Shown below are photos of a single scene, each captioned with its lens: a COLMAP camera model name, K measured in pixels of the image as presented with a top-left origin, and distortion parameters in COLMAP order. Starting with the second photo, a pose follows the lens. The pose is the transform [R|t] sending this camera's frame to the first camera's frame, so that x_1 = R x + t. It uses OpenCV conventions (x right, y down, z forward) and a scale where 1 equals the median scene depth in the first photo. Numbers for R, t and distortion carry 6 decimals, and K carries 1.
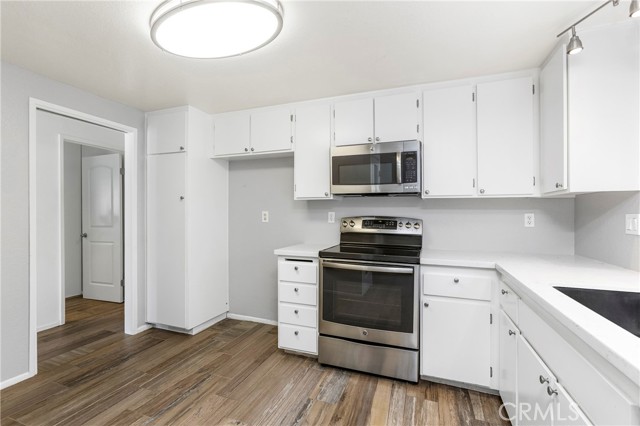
lens RADIAL K [[292.7, 0, 320.6], [0, 292.7, 213.0], [0, 0, 1]] dist [-0.003568, -0.000485]
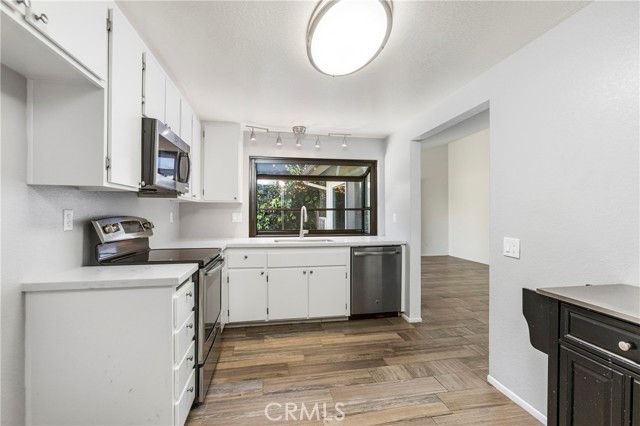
lens RADIAL K [[289.3, 0, 320.0], [0, 289.3, 213.0], [0, 0, 1]] dist [-0.005179, 0.000541]
pose [[-0.521132, -0.000463, 0.853476, -0.843701], [0.001280, 0.999998, 0.001325, 0.001329], [-0.853475, 0.001783, -0.521130, 1.145695]]
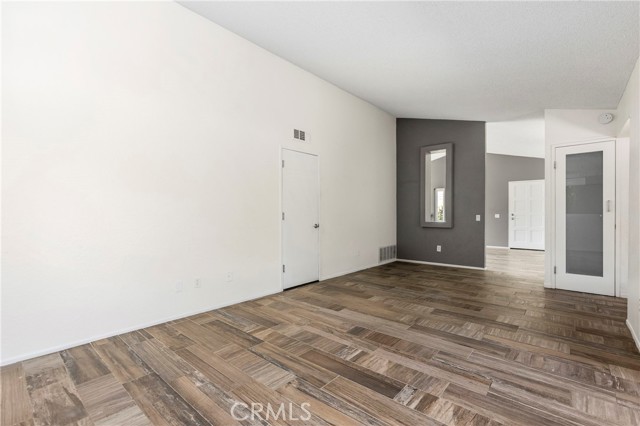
lens RADIAL K [[292.5, 0, 323.6], [0, 292.5, 214.5], [0, 0, 1]] dist [-0.012361, 0.000354]
pose [[-0.335261, 0.001465, -0.942124, 1.741145], [-0.002281, 0.999995, 0.002367, 0.072409], [0.942122, 0.002943, -0.335256, -0.839316]]
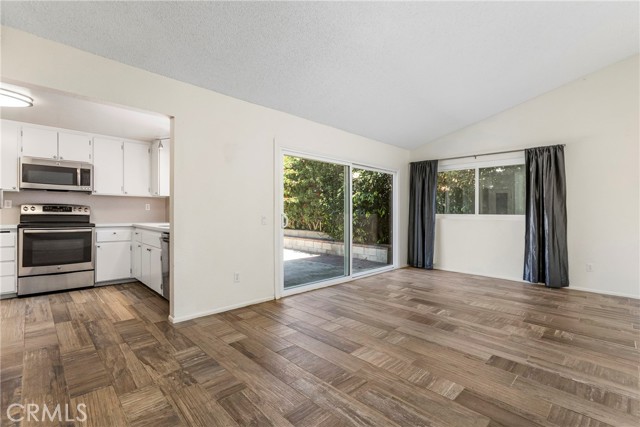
lens RADIAL K [[292.7, 0, 320.6], [0, 292.7, 213.5], [0, 0, 1]] dist [-0.003568, -0.000485]
pose [[0.410510, -0.002223, 0.911853, -0.770600], [-0.002978, 0.999988, 0.003779, 0.061651], [-0.911851, -0.004266, 0.410499, -1.118744]]
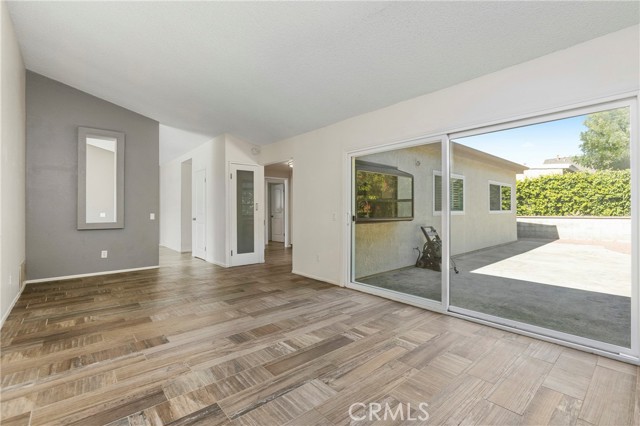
lens RADIAL K [[289.3, 0, 320.0], [0, 289.3, 213.0], [0, 0, 1]] dist [-0.005179, 0.000541]
pose [[0.885346, -0.001122, -0.464931, 1.360019], [0.003185, 0.999988, 0.003652, 0.070318], [0.464922, -0.004714, 0.885339, -1.925877]]
